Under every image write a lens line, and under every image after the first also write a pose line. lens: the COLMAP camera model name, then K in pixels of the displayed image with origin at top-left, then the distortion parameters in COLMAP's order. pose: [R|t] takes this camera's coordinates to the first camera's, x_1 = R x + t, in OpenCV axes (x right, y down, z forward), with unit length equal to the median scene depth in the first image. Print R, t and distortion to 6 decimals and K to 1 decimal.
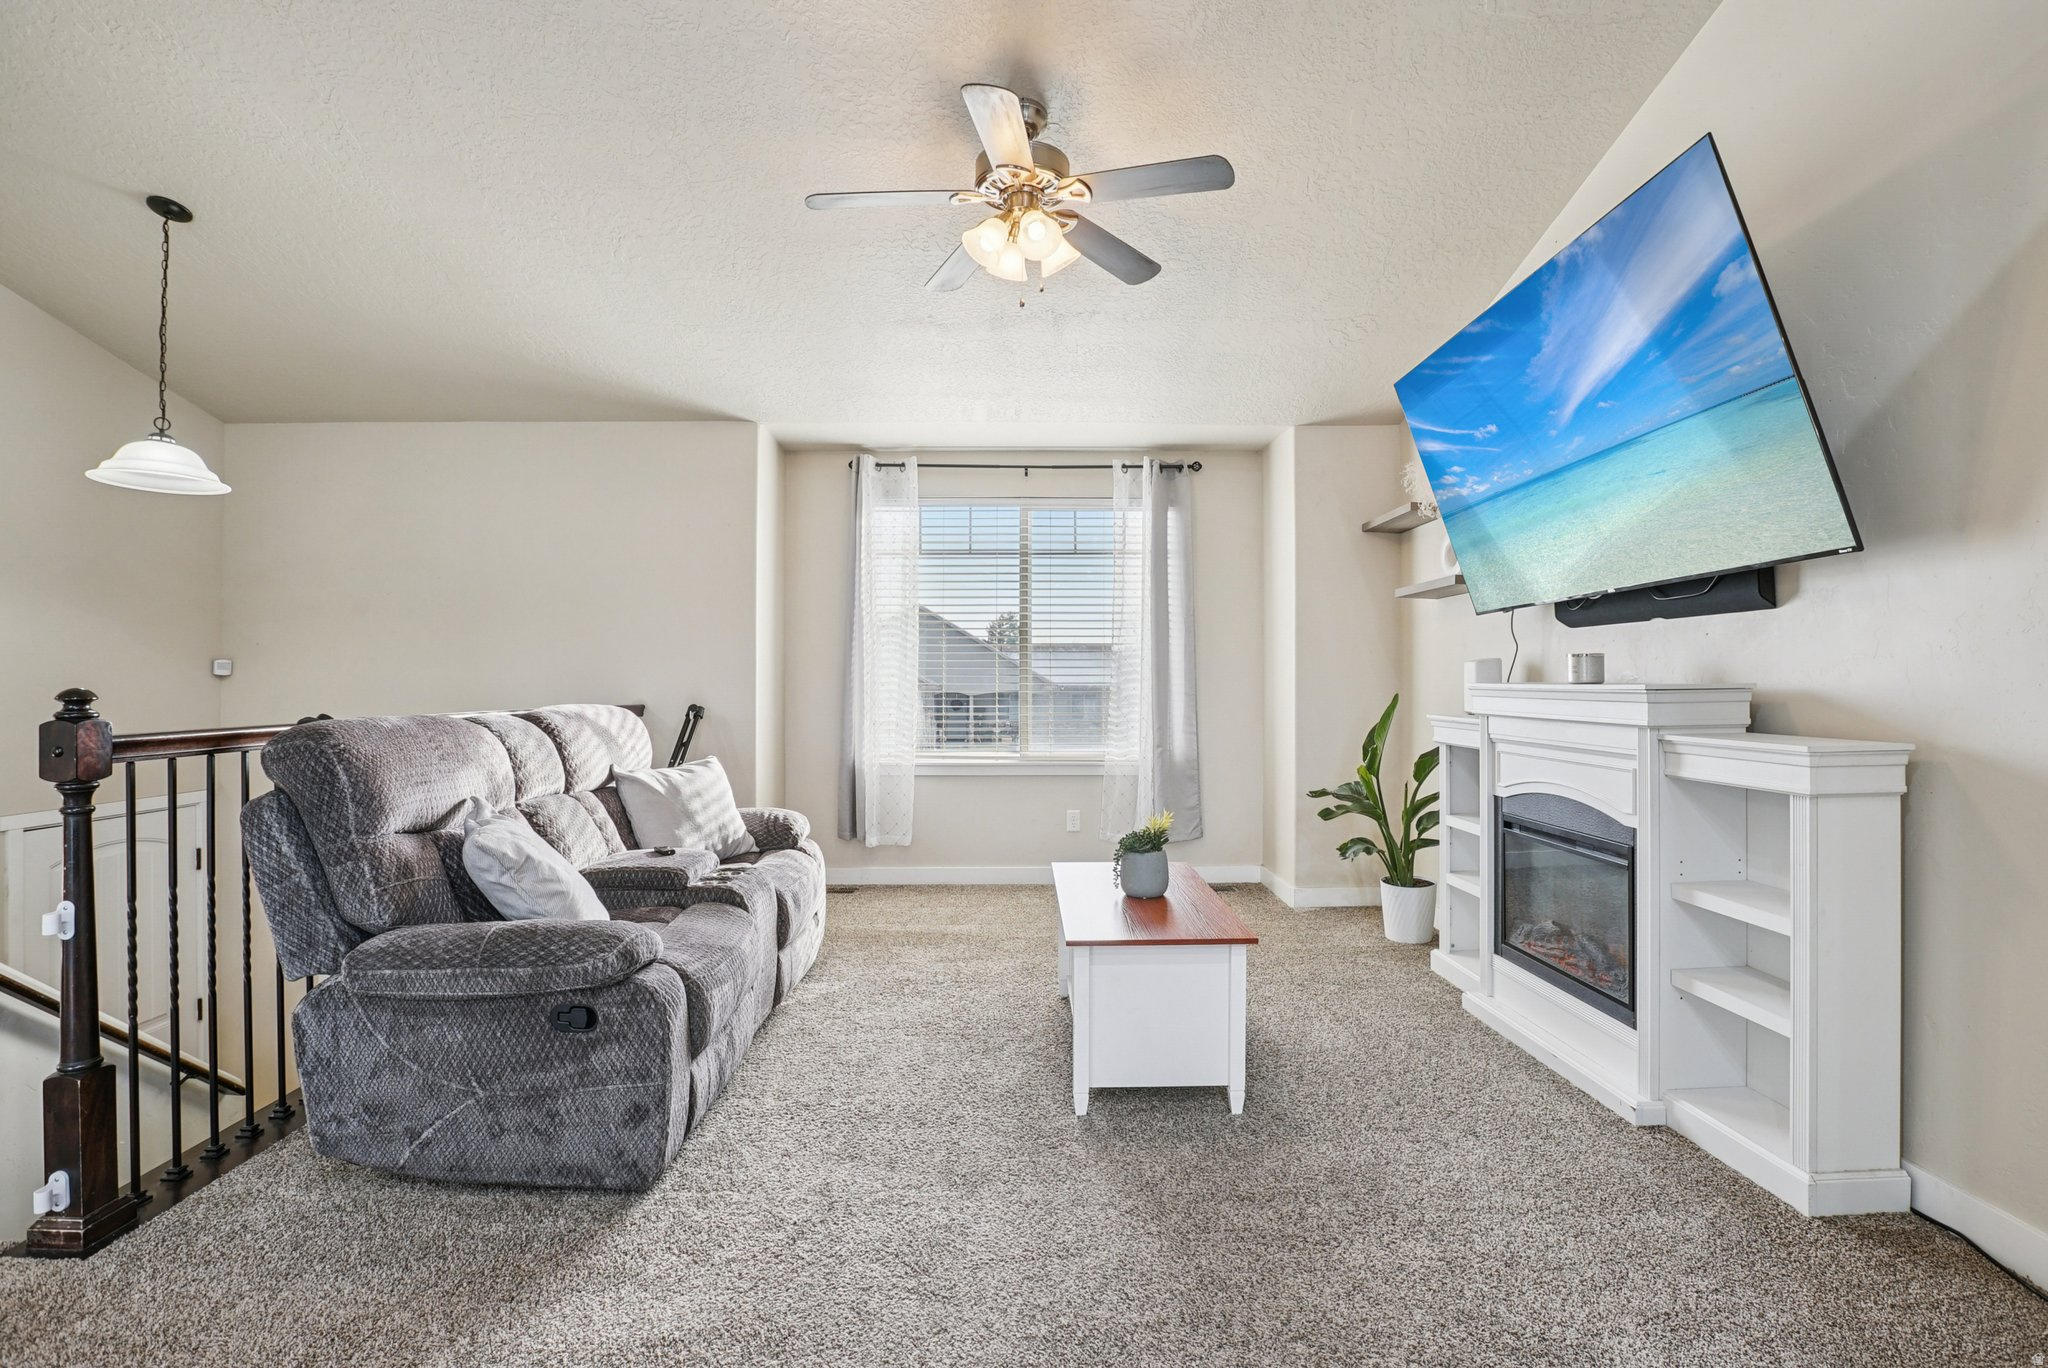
lens RADIAL K [[946.8, 0, 1044.8], [0, 946.8, 678.1], [0, 0, 1]] dist [-0.047507, 0.015278]
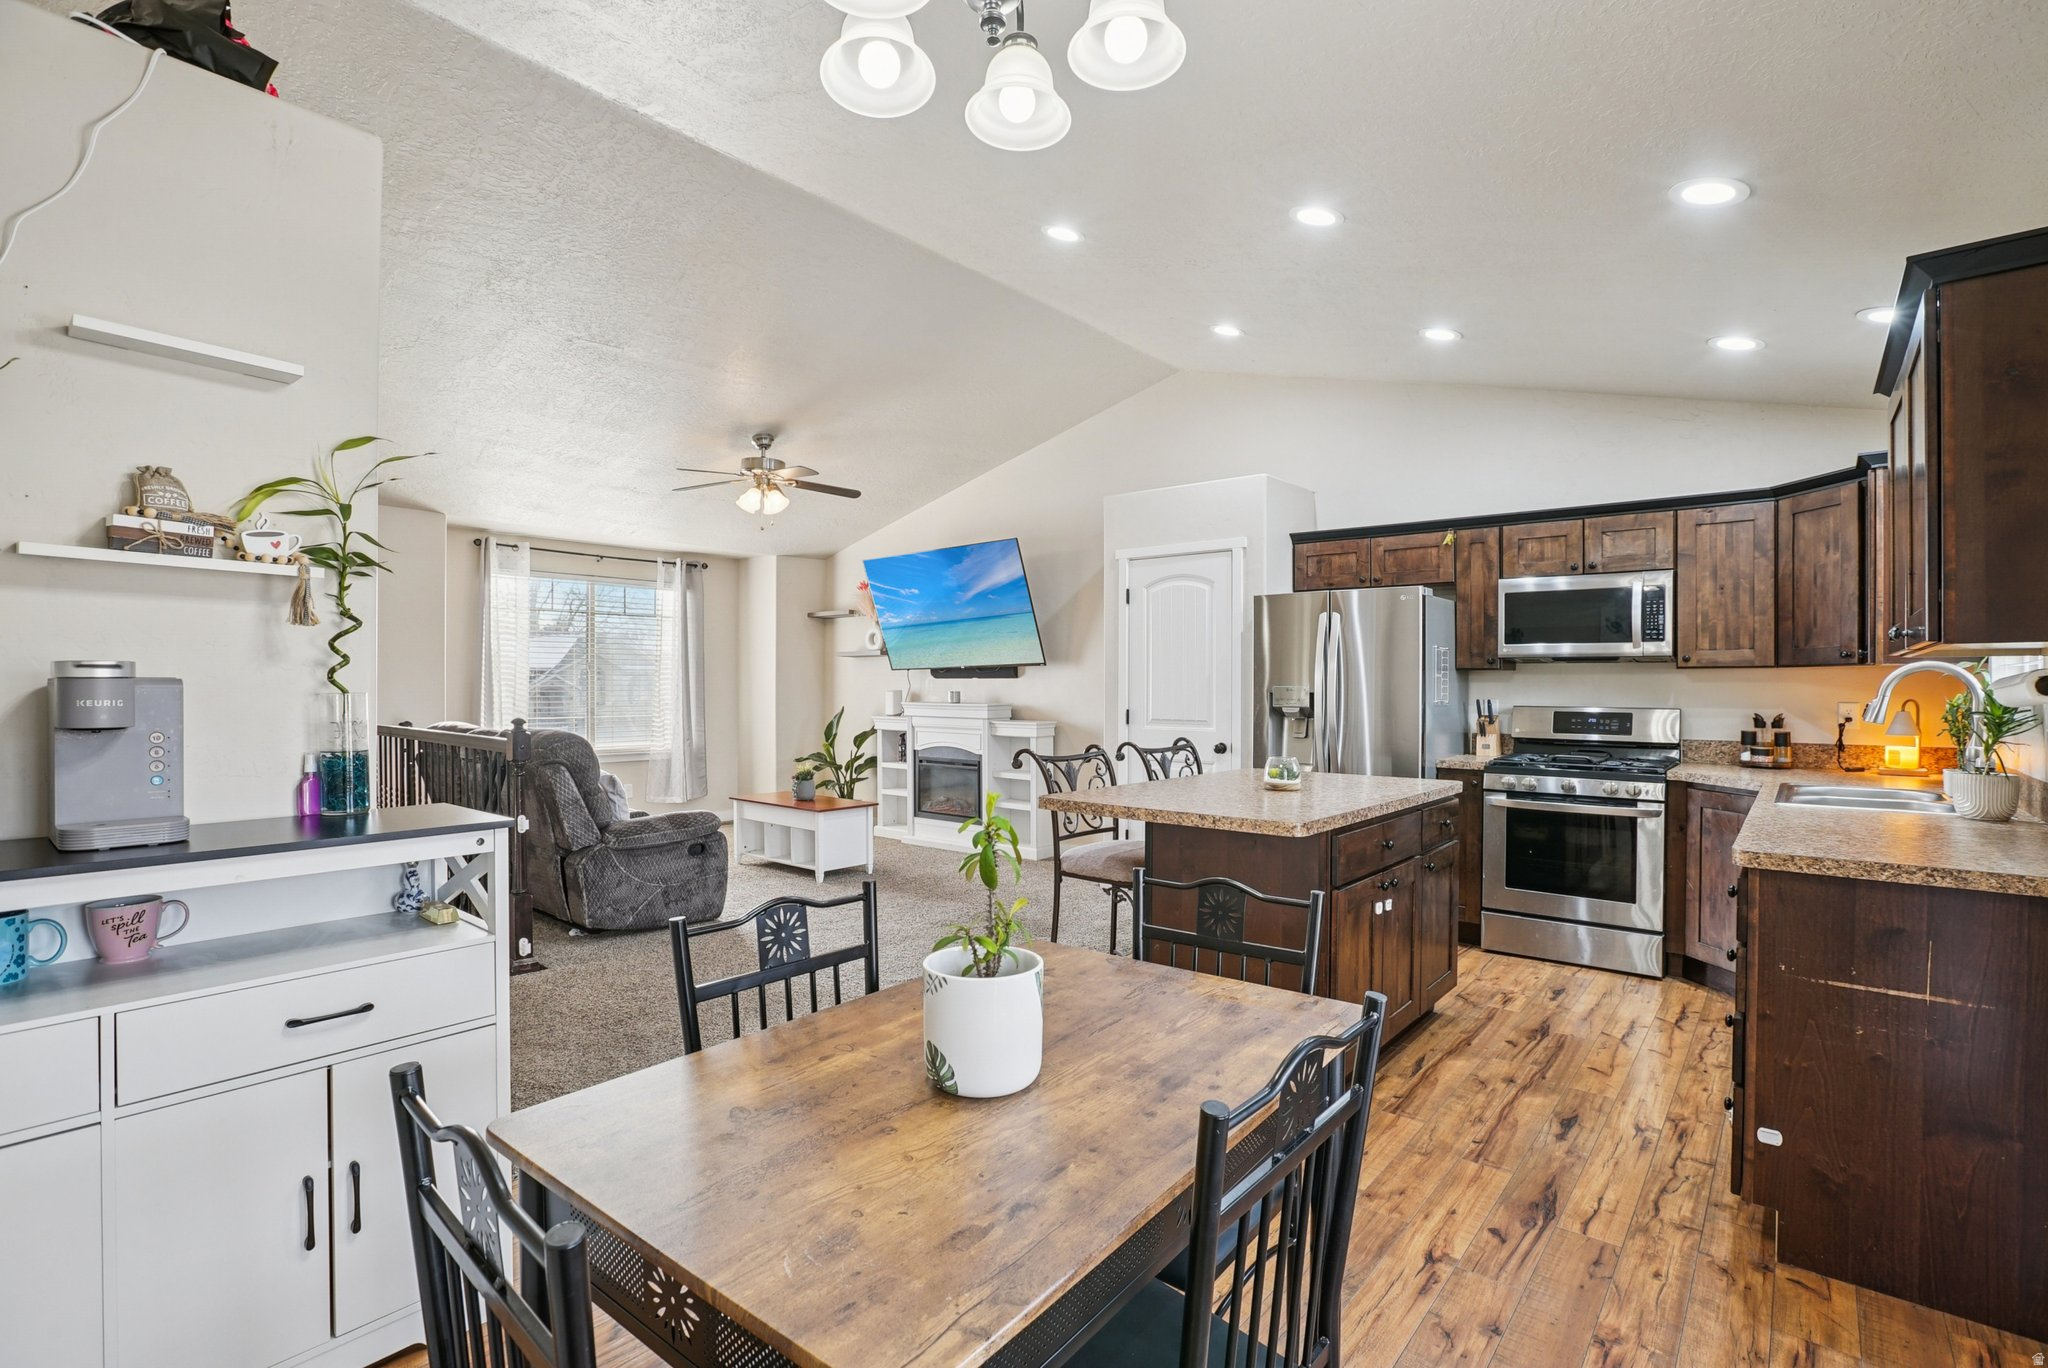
lens RADIAL K [[946.8, 0, 1033.3], [0, 946.8, 690.0], [0, 0, 1]] dist [-0.047507, 0.015278]
pose [[0.654037, -0.002125, 0.756460, -1.245701], [-0.006083, 0.999949, 0.008069, -0.051107], [-0.756438, -0.009879, 0.653991, -0.874107]]
